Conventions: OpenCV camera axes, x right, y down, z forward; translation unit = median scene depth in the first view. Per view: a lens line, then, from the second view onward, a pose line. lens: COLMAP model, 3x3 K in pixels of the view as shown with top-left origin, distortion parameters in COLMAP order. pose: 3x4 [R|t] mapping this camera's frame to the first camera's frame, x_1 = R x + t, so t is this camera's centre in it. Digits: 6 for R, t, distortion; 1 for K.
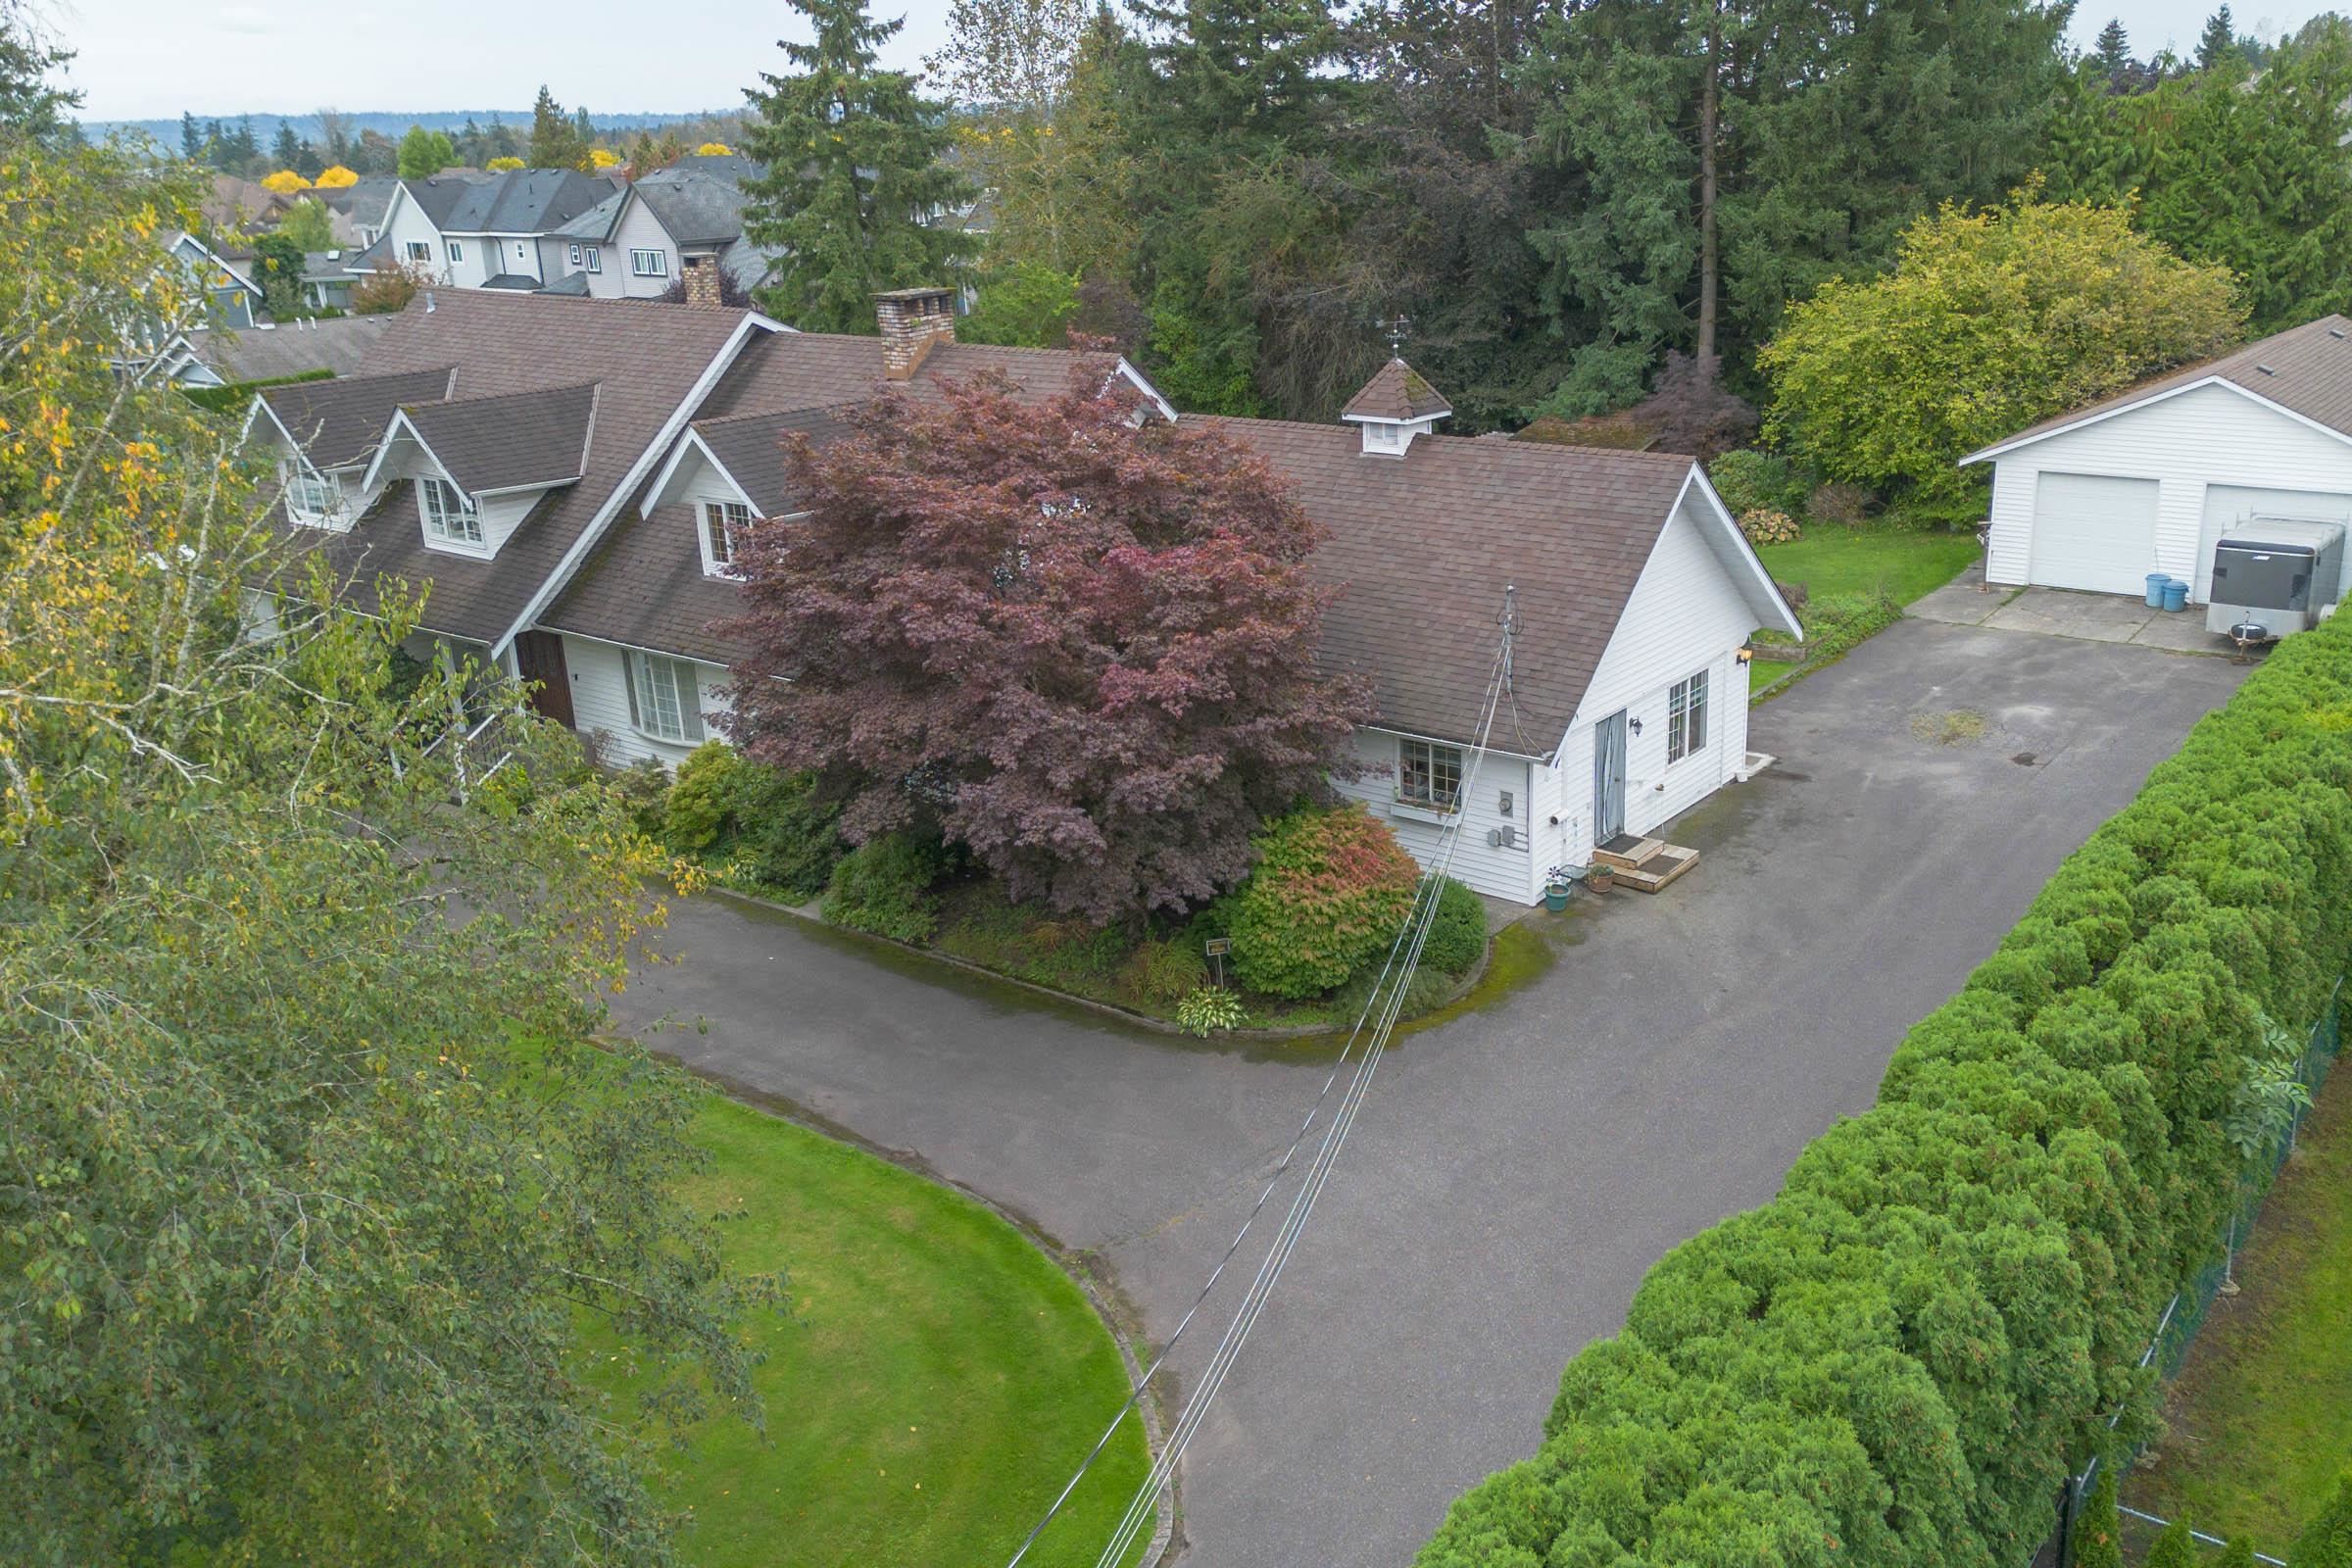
lens RADIAL K [[1957.4, 0, 1418.4], [0, 1957.4, 787.6], [0, 0, 1]] dist [0.085874, -0.091397]
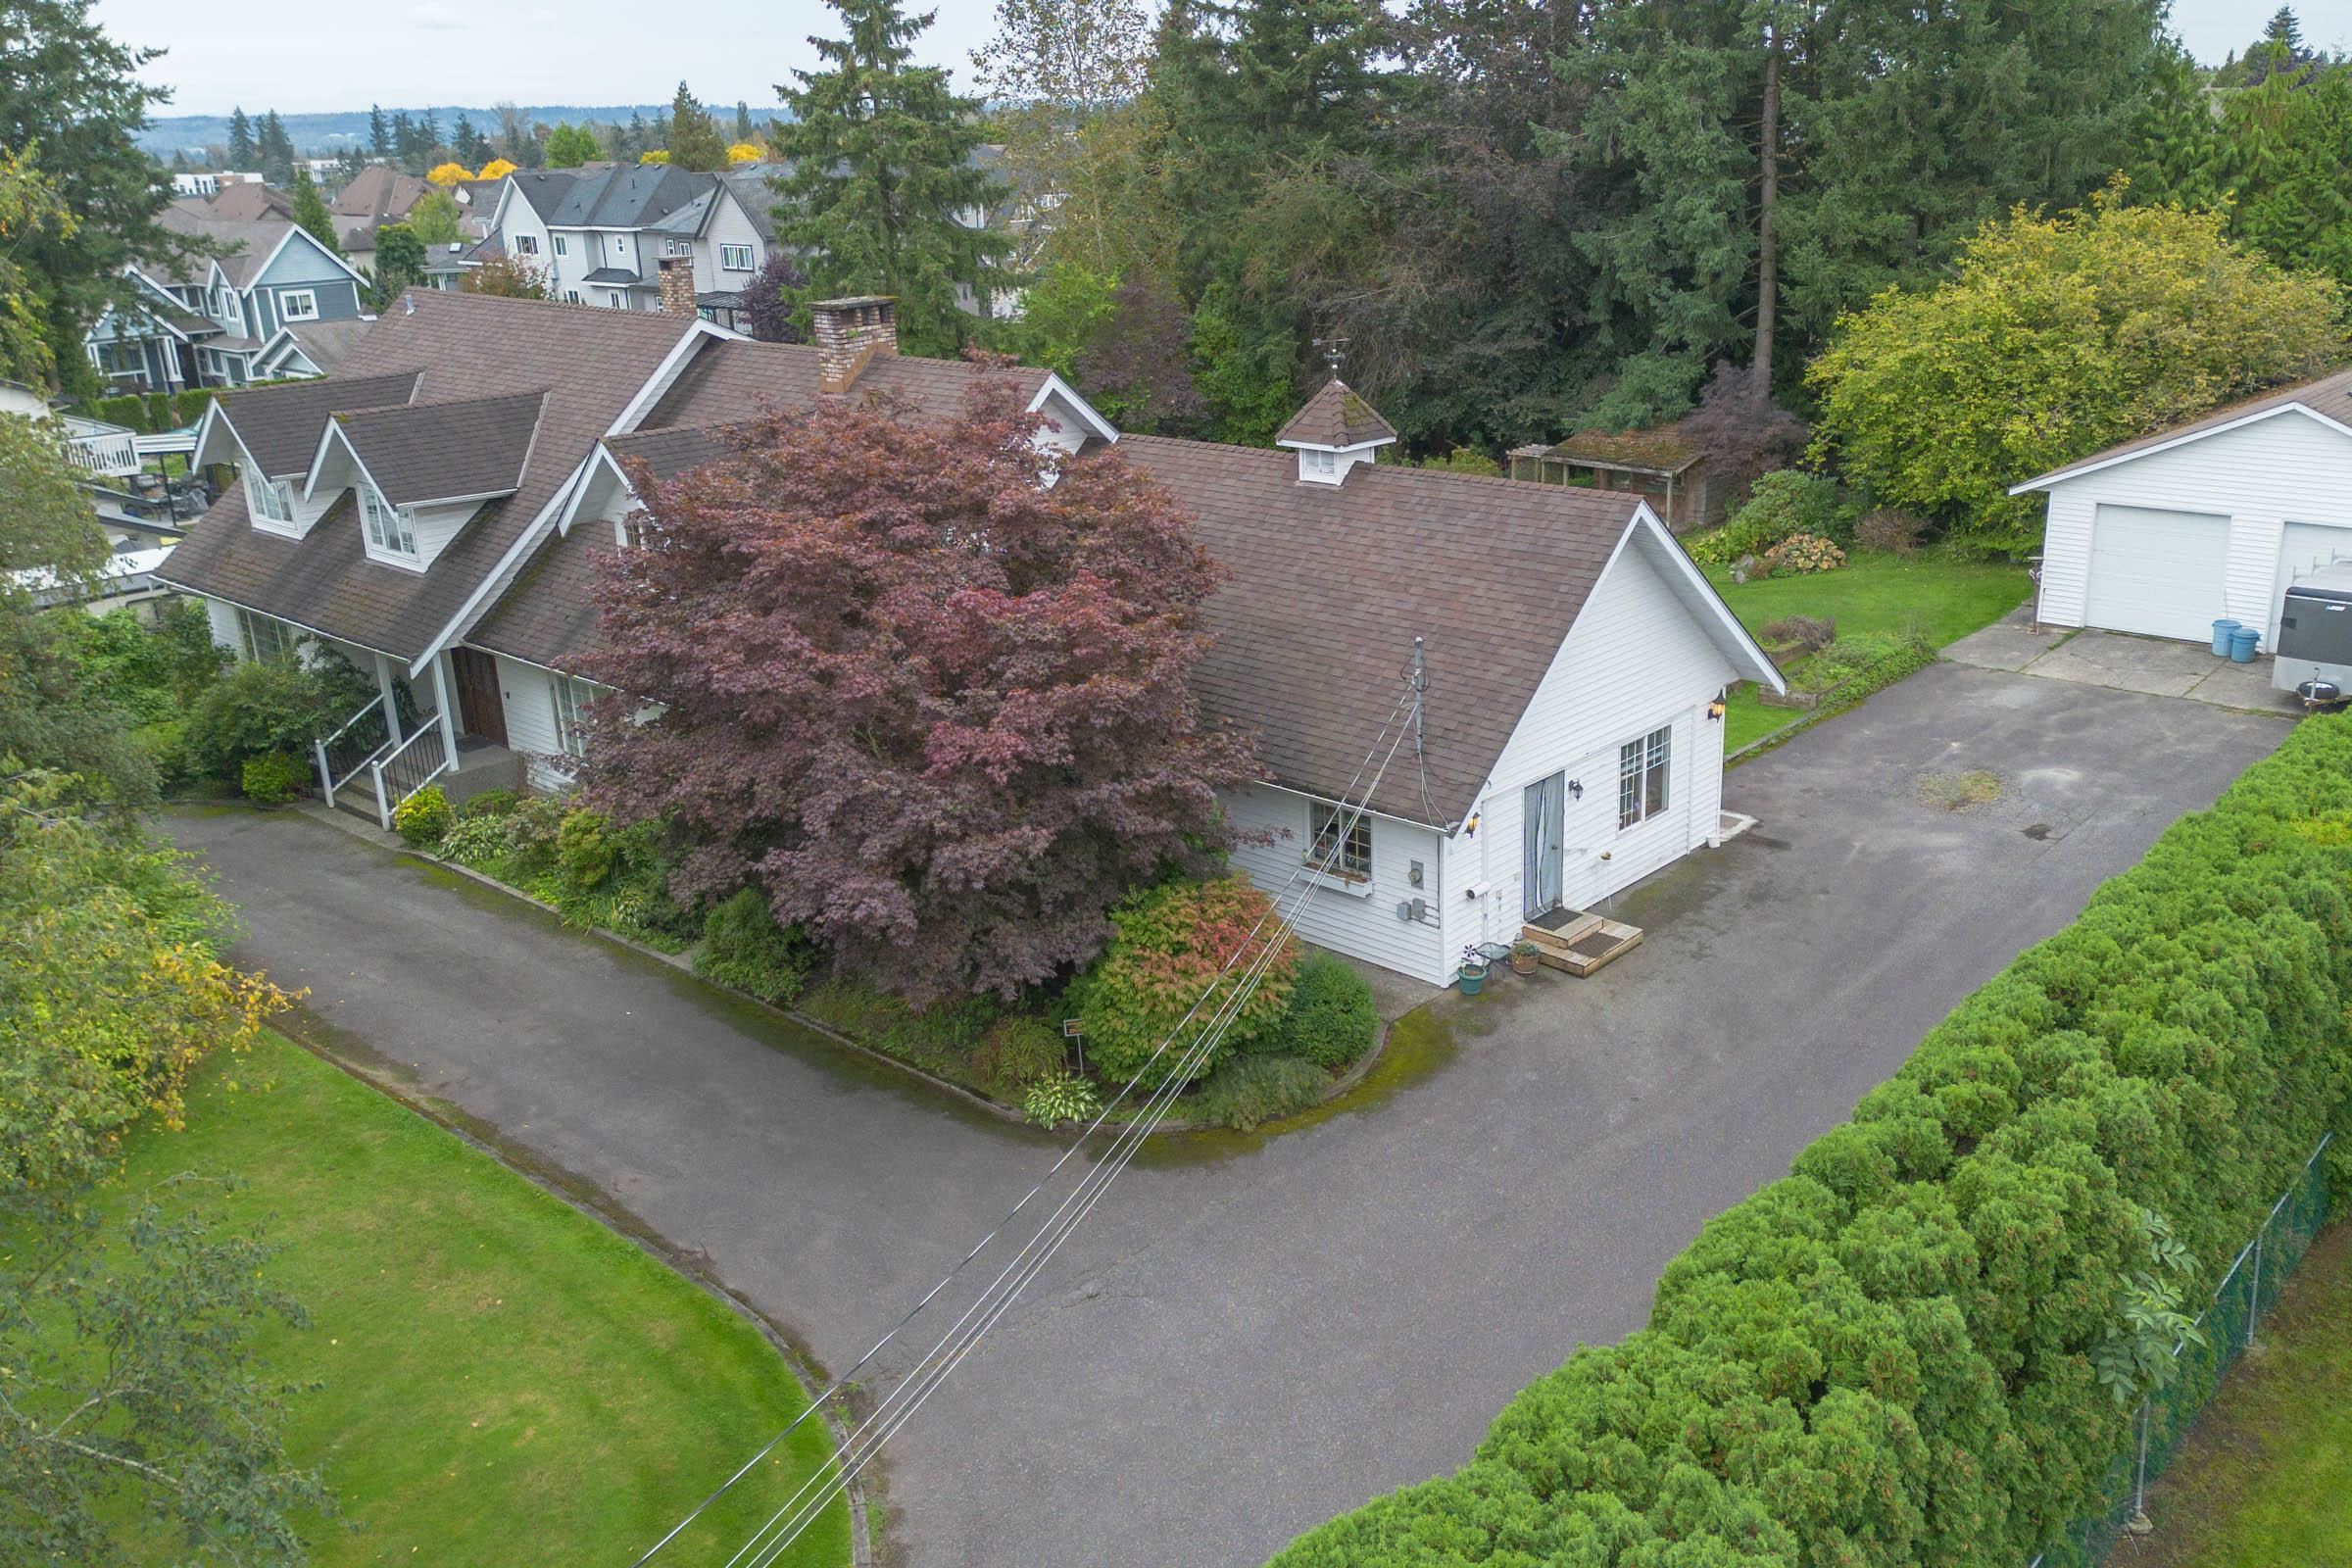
lens RADIAL K [[1944.0, 0, 1392.0], [0, 1944.0, 777.1], [0, 0, 1]] dist [0.088856, -0.101553]
pose [[0.995370, 0.030880, -0.091024, 0.094508], [-0.030753, 0.999523, 0.002797, -0.032404], [0.091067, 0.000015, 0.995845, 0.083744]]
